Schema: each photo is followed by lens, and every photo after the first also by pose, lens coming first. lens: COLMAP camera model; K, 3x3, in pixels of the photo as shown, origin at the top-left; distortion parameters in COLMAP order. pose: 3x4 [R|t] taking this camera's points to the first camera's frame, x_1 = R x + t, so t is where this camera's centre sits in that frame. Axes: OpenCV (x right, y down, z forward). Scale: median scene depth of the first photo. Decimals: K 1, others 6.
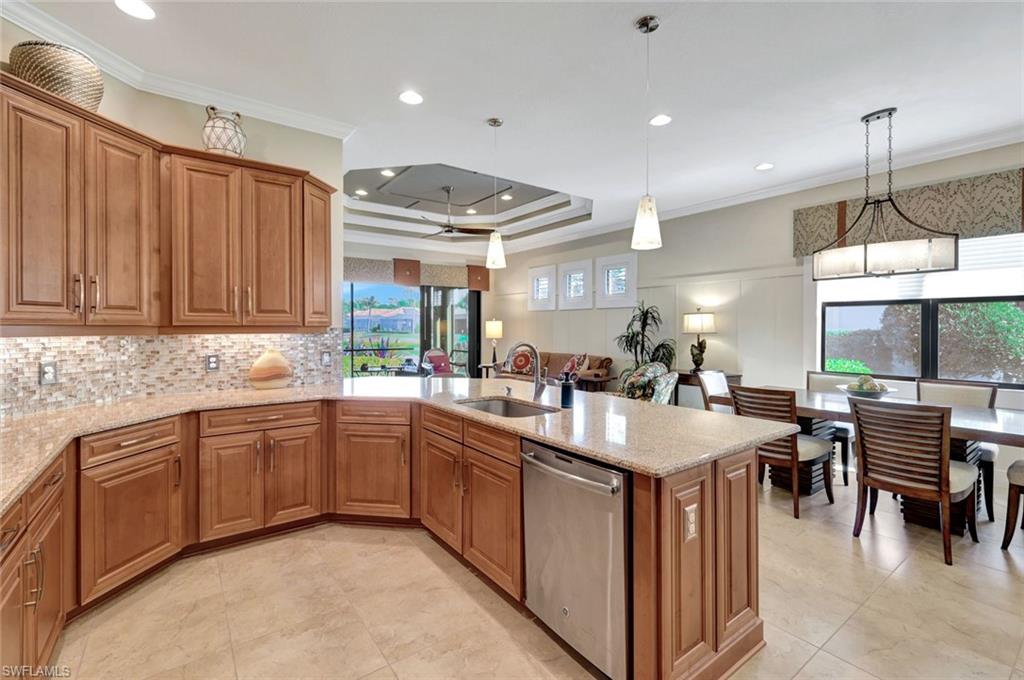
lens RADIAL K [[459.0, 0, 519.8], [0, 459.0, 332.2], [0, 0, 1]] dist [0.003132, 0.000642]
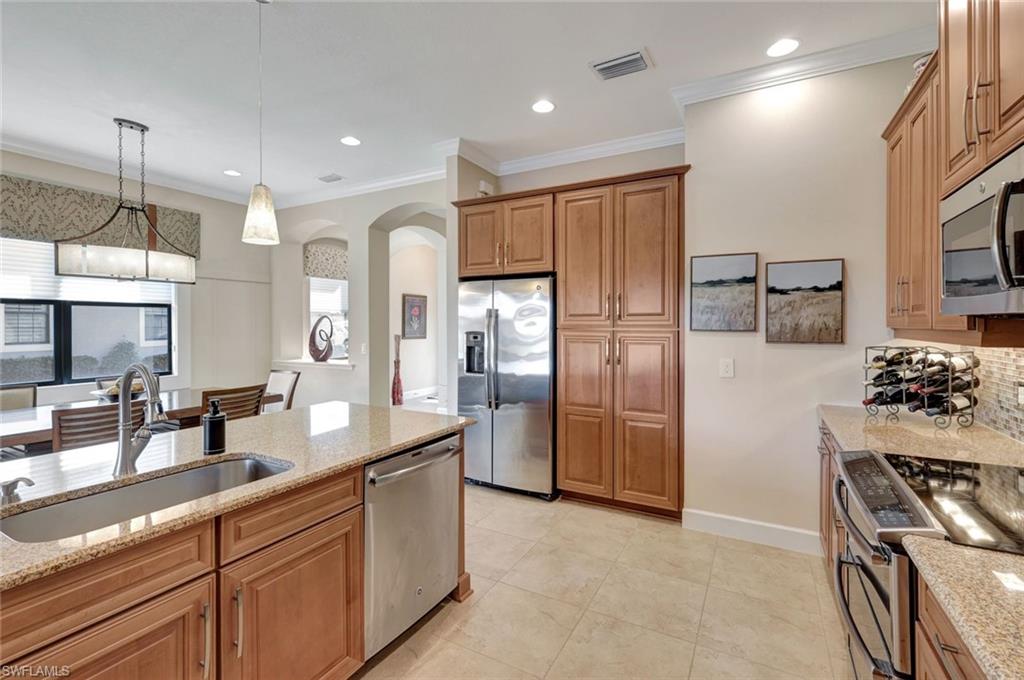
lens RADIAL K [[452.7, 0, 512.7], [0, 452.7, 324.5], [0, 0, 1]] dist [0.002025, -0.000657]
pose [[-0.408549, -0.000469, 0.912736, -0.255263], [0.018161, 0.999798, 0.008643, -0.007927], [-0.912556, 0.020108, -0.408457, 0.325822]]
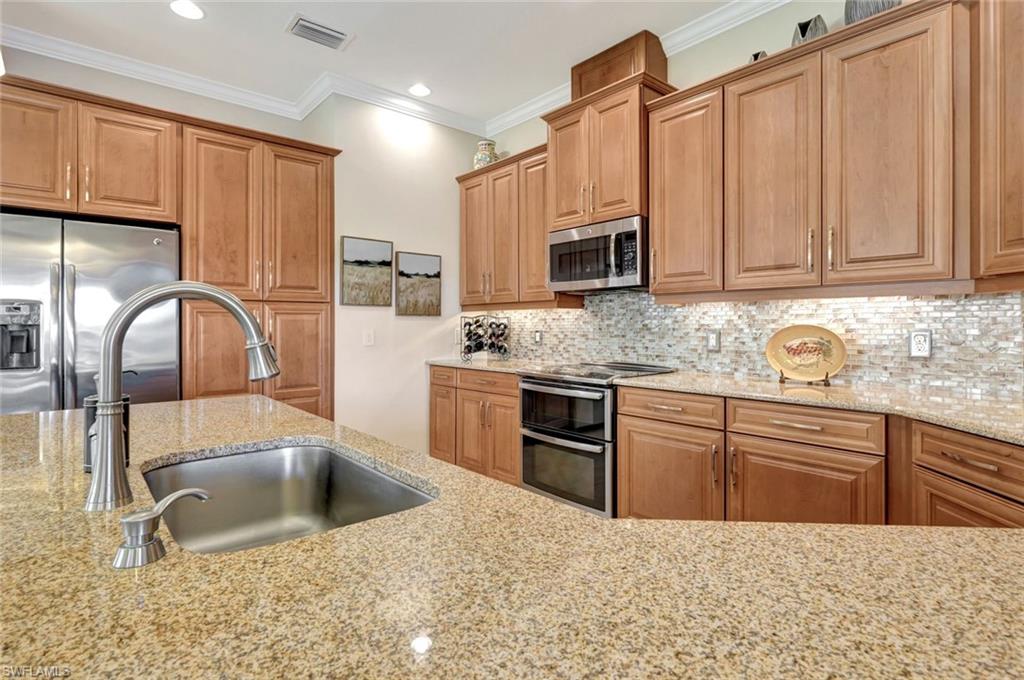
lens RADIAL K [[511.8, 0, 512.4], [0, 511.8, 325.3], [0, 0, 1]] dist [-0.001139, -0.000592]
pose [[-0.997940, 0.003200, -0.064074, -0.068716], [0.002144, 0.999861, 0.016536, 0.018247], [0.064118, 0.016364, -0.997808, 0.533529]]
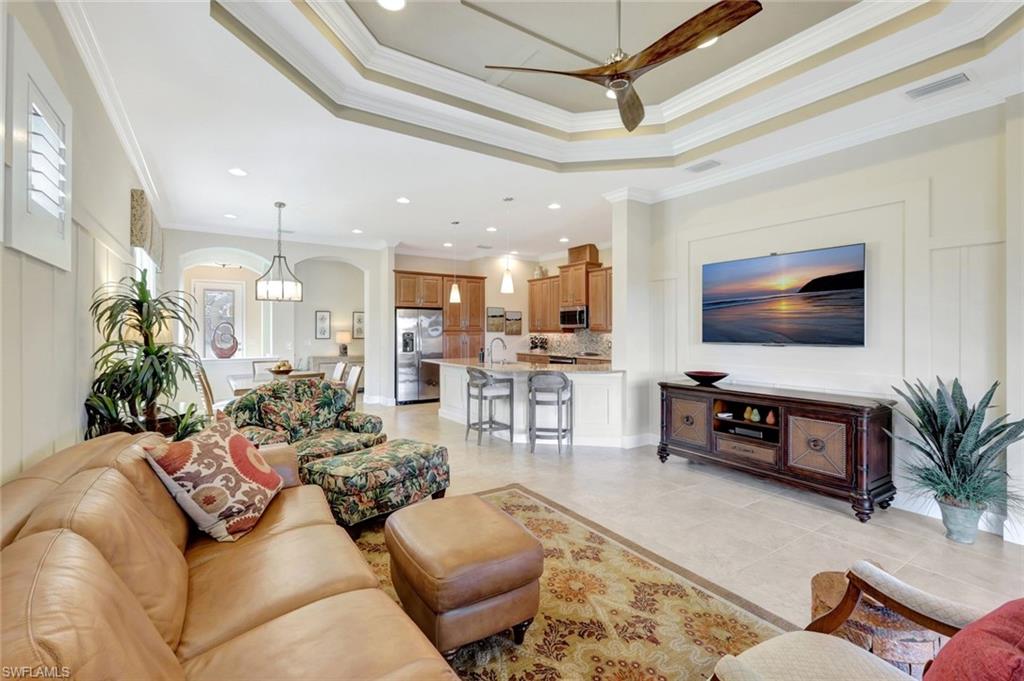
lens RADIAL K [[459.0, 0, 519.8], [0, 459.0, 332.7], [0, 0, 1]] dist [0.003132, 0.000642]
pose [[-0.998672, 0.001130, 0.051510, -0.090842], [0.002158, 0.999799, 0.019917, -0.018145], [-0.051477, 0.020001, -0.998474, 1.333982]]
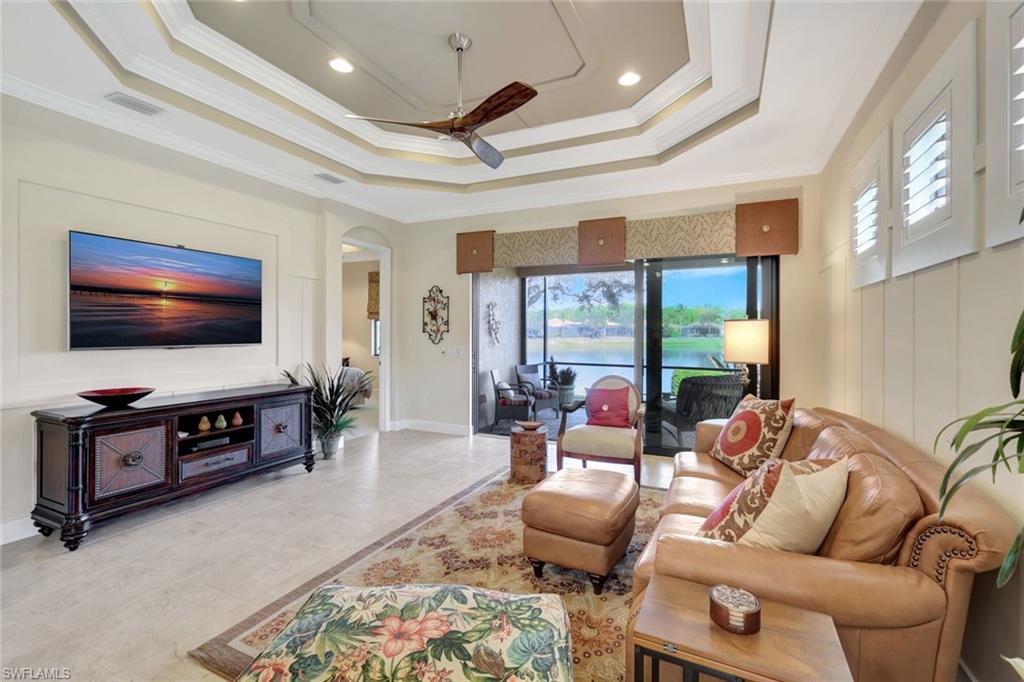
lens RADIAL K [[452.7, 0, 512.7], [0, 452.7, 325.5], [0, 0, 1]] dist [0.002025, -0.000657]
pose [[0.467751, -0.010231, -0.883801, 0.274322], [-0.015933, 0.999673, -0.020005, -0.010733], [0.883717, 0.023438, 0.467435, 0.802097]]
